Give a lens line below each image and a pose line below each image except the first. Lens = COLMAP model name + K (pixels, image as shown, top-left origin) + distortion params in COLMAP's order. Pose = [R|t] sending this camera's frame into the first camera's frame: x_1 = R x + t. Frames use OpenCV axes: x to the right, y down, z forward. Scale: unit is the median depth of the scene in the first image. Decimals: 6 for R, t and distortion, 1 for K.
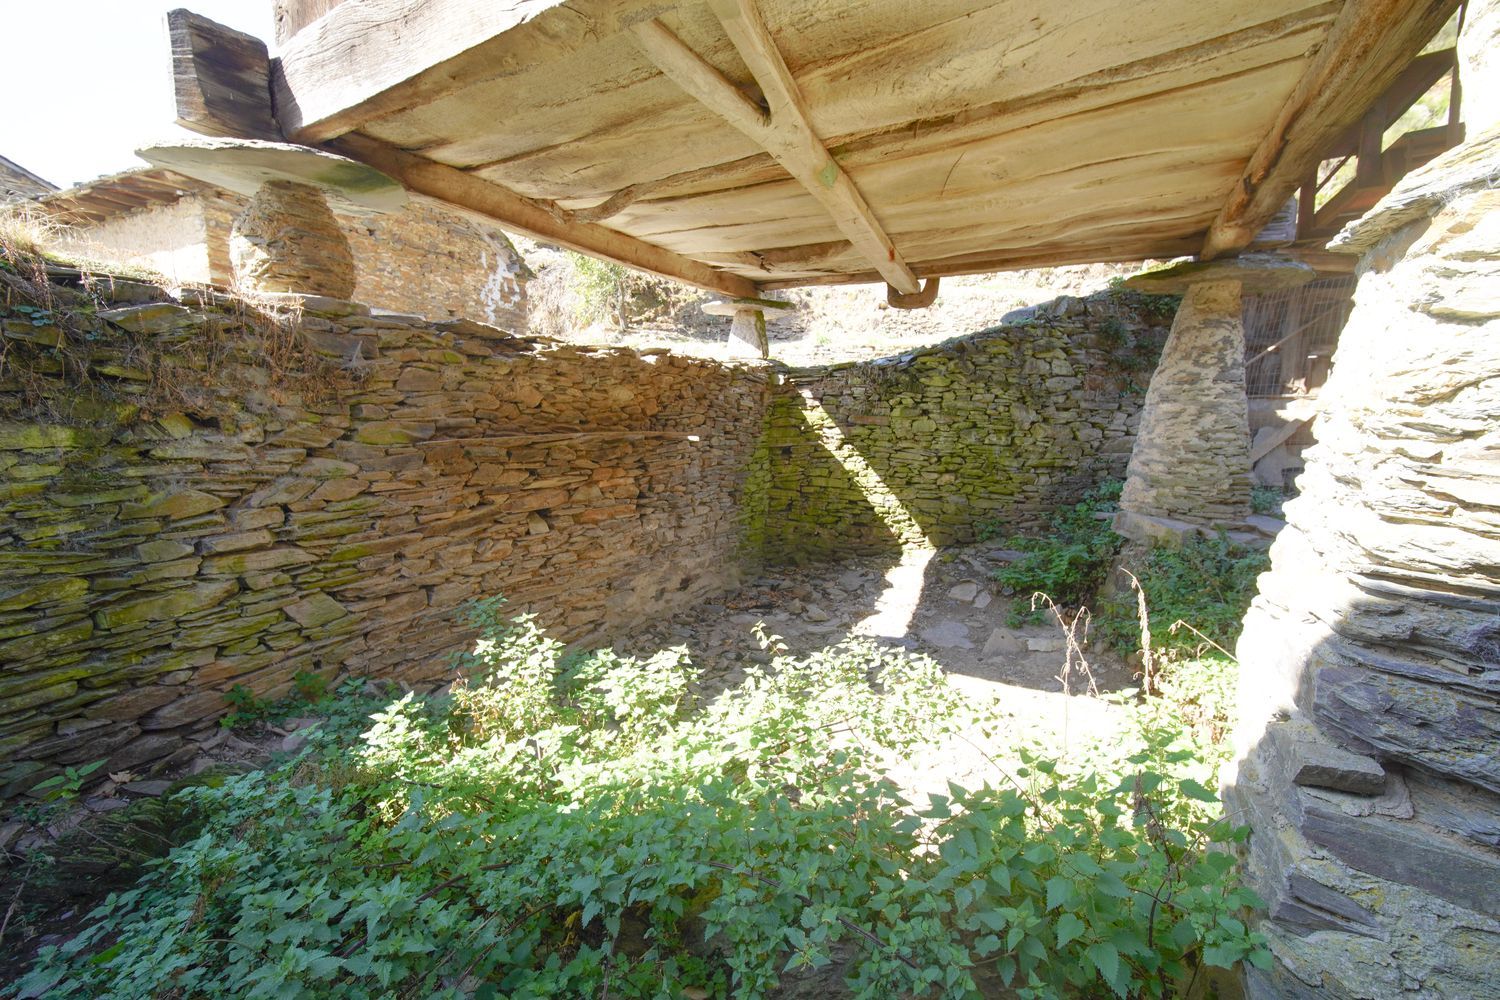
lens RADIAL K [[601.2, 0, 749.3], [0, 601.2, 497.7], [0, 0, 1]] dist [-0.024709, 0.005511]
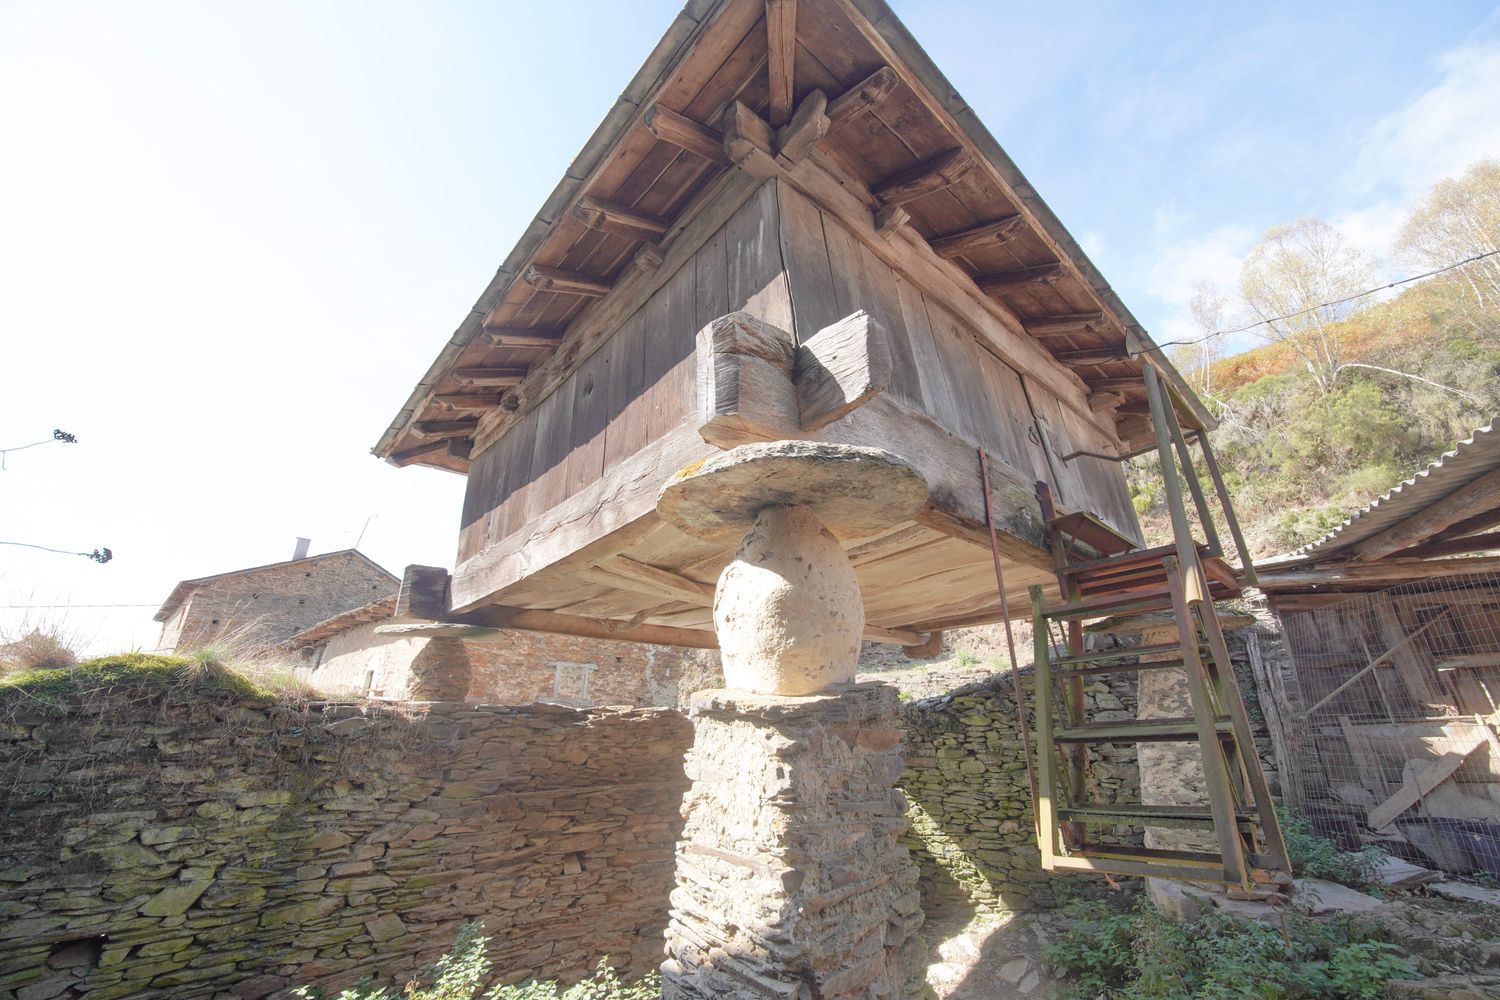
lens RADIAL K [[601.2, 0, 743.8], [0, 601.2, 493.2], [0, 0, 1]] dist [-0.024709, 0.005511]
pose [[0.948082, -0.136963, -0.287024, 0.490194], [-0.023337, 0.870117, -0.492292, -0.030933], [0.317170, 0.473431, 0.821746, -0.298599]]
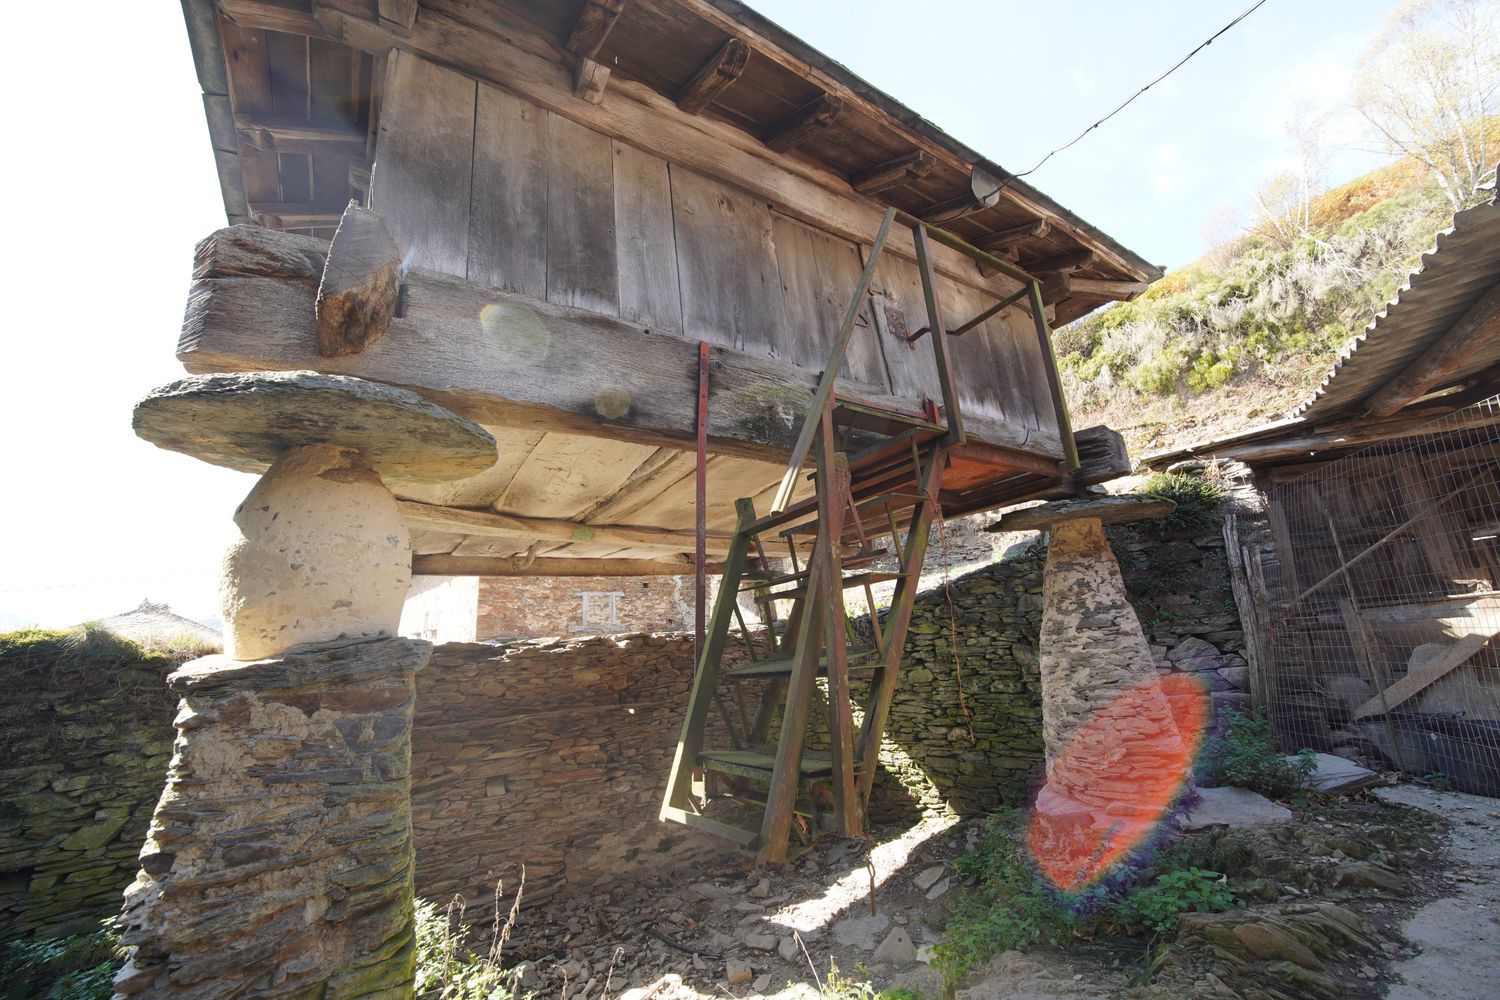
lens RADIAL K [[601.2, 0, 741.3], [0, 601.2, 495.0], [0, 0, 1]] dist [-0.024709, 0.005511]
pose [[0.887585, -0.180606, -0.423763, 0.877924], [0.014888, 0.930701, -0.365478, -0.075245], [0.460404, 0.318083, 0.828765, -0.050881]]
